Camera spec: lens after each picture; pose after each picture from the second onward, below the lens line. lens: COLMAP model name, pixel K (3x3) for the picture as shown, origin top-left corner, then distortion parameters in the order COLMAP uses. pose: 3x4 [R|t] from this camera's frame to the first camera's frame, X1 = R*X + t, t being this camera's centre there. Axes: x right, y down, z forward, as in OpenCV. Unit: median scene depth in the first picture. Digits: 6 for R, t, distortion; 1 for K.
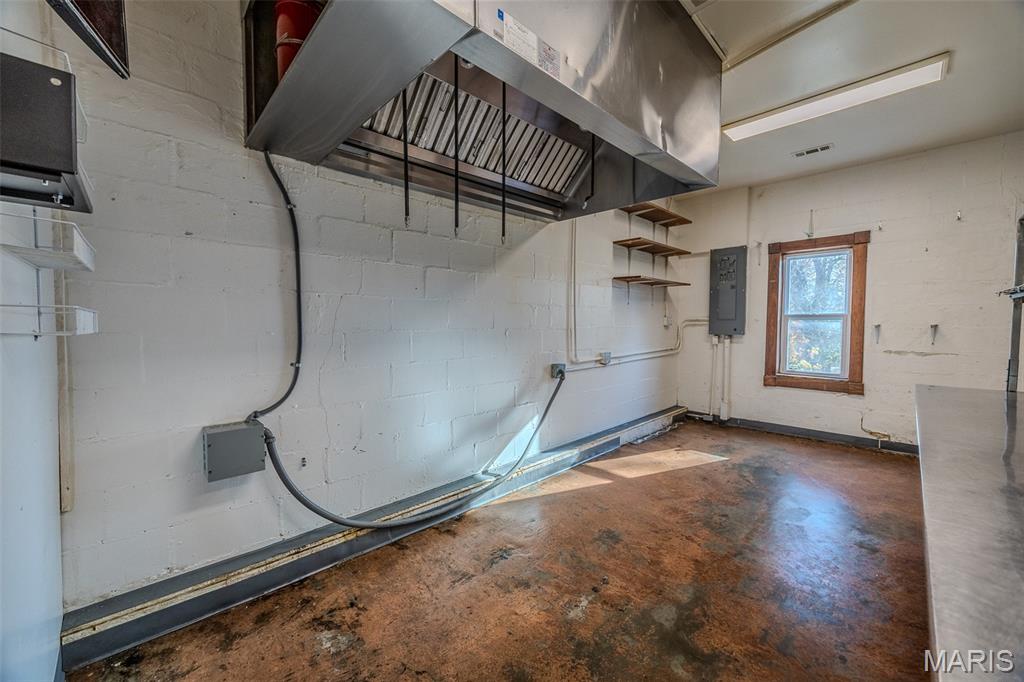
lens RADIAL K [[389.0, 0, 511.9], [0, 389.0, 336.3], [0, 0, 1]] dist [-0.002500, 0.000130]
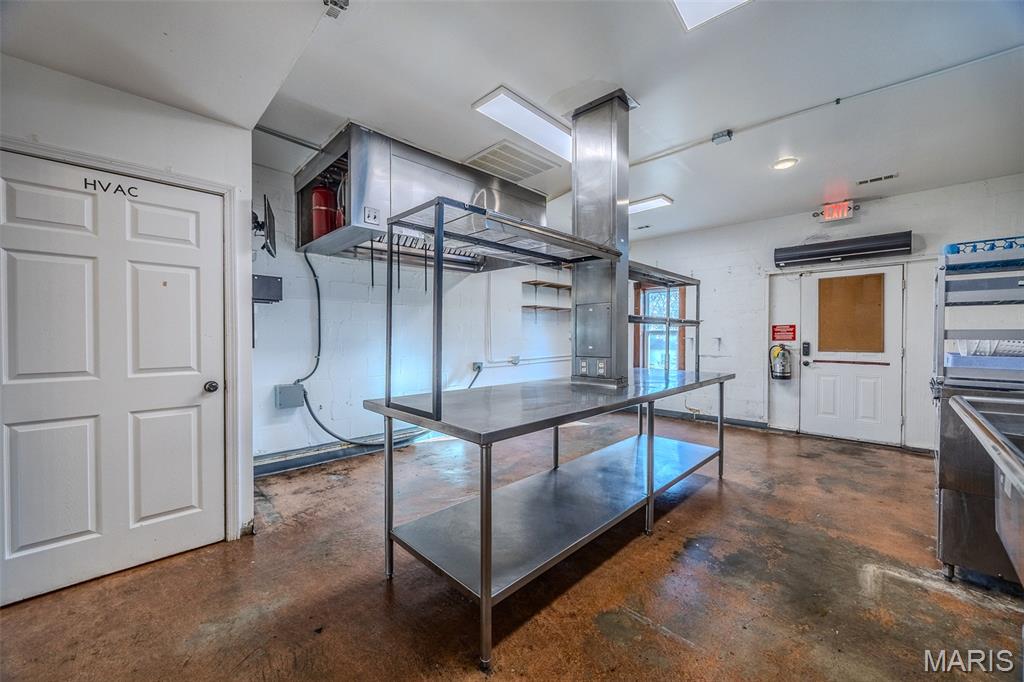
lens RADIAL K [[389.0, 0, 512.7], [0, 389.0, 340.9], [0, 0, 1]] dist [-0.002500, 0.000130]
pose [[0.999850, 0.001548, 0.017245, 0.226105], [-0.001187, 0.999779, -0.020970, 0.016881], [-0.017274, 0.020946, 0.999631, -0.559777]]
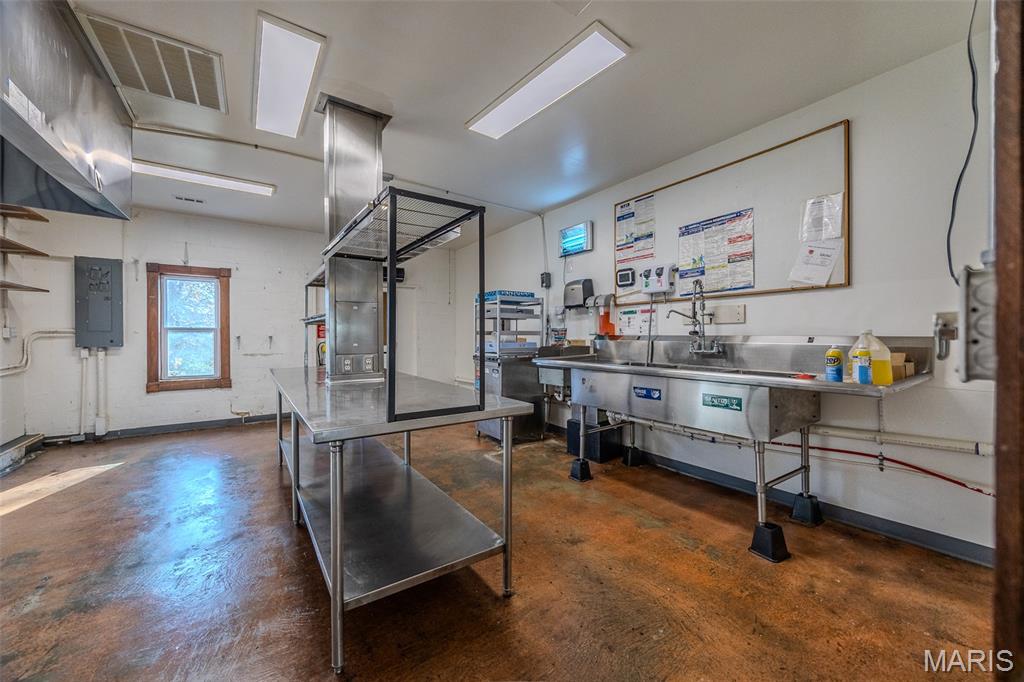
lens RADIAL K [[389.0, 0, 512.6], [0, 389.0, 340.2], [0, 0, 1]] dist [-0.002500, 0.000130]
pose [[0.166572, -0.012955, 0.985944, -0.312241], [0.034293, 0.999385, 0.007338, 0.009506], [-0.985433, 0.032589, 0.166914, -0.240429]]
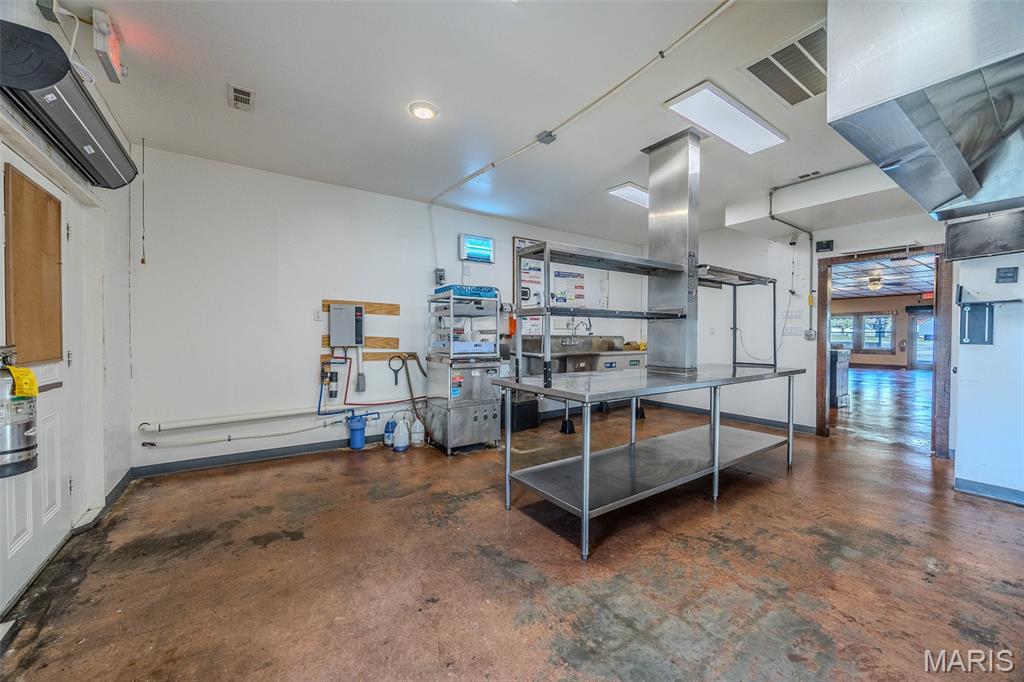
lens RADIAL K [[389.0, 0, 514.9], [0, 389.0, 339.3], [0, 0, 1]] dist [-0.002500, 0.000130]
pose [[-0.987338, -0.004573, 0.158568, 0.628082], [0.002120, 0.999115, 0.042016, -0.032632], [-0.158619, 0.041821, -0.986454, 1.166835]]
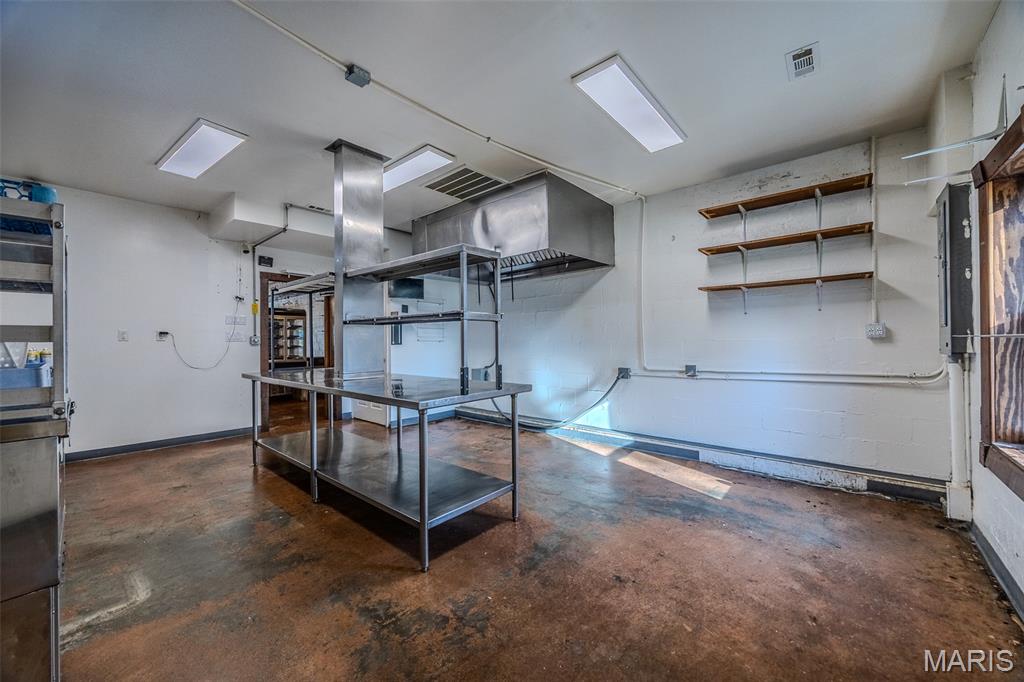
lens RADIAL K [[389.0, 0, 510.9], [0, 389.0, 336.6], [0, 0, 1]] dist [-0.002500, 0.000130]
pose [[0.086533, -0.007753, -0.996219, 1.365499], [-0.024319, 0.999655, -0.009893, -0.012622], [0.995952, 0.025083, 0.086315, 0.483758]]
